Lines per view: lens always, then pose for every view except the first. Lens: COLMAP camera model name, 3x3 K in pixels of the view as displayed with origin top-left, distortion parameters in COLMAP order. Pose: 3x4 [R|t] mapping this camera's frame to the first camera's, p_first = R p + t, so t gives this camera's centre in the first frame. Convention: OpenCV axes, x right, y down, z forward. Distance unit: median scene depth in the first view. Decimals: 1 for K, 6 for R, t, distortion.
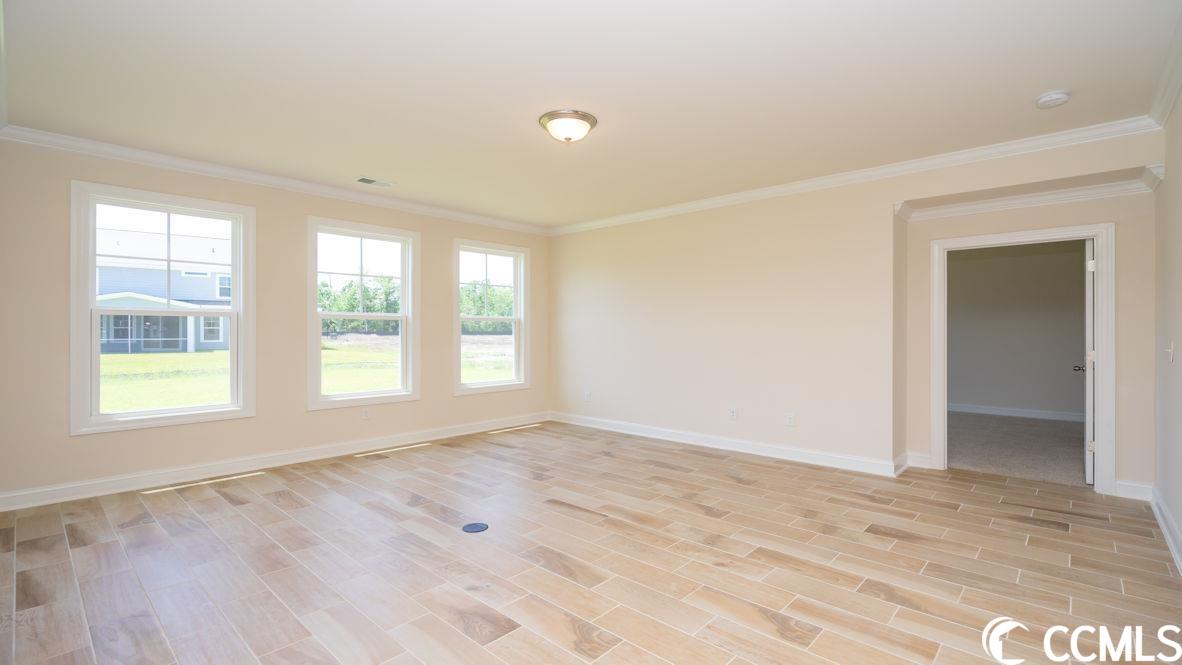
lens RADIAL K [[531.7, 0, 591.0], [0, 531.7, 332.5], [0, 0, 1]] dist [-0.002134, -0.000335]
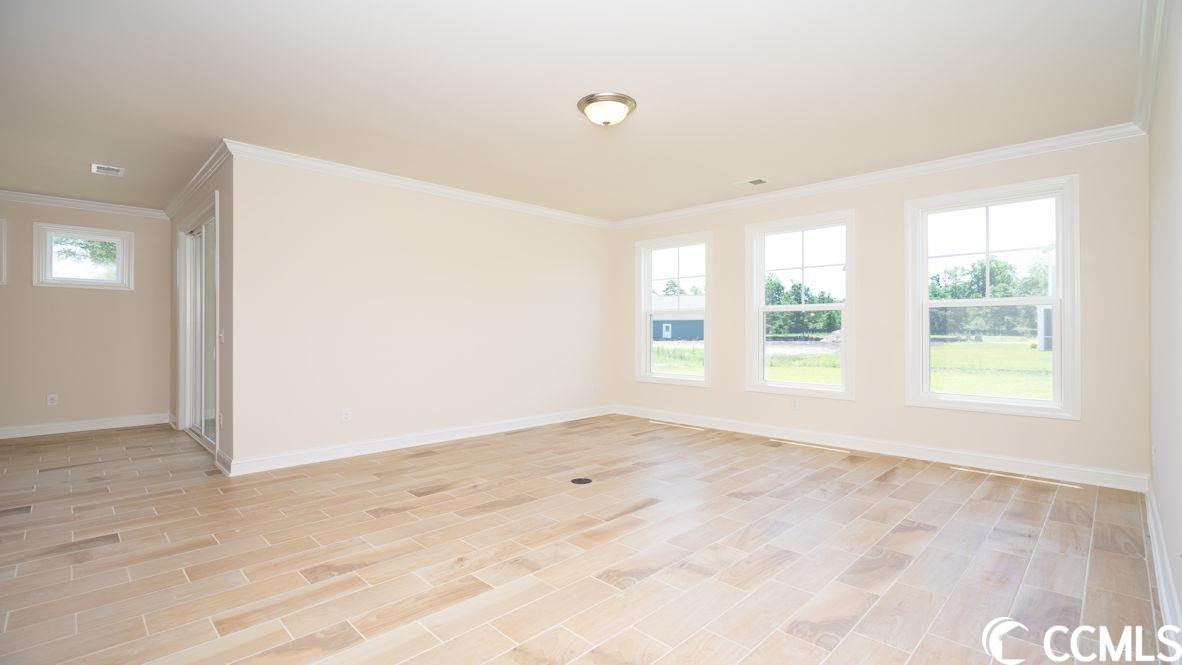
lens RADIAL K [[527.8, 0, 588.2], [0, 527.8, 328.7], [0, 0, 1]] dist [-0.000377, 0.000347]
pose [[-0.046237, -0.003096, -0.998926, 0.973673], [-0.002225, 0.999993, -0.002997, 0.021606], [0.998928, 0.002084, -0.046243, 1.051719]]
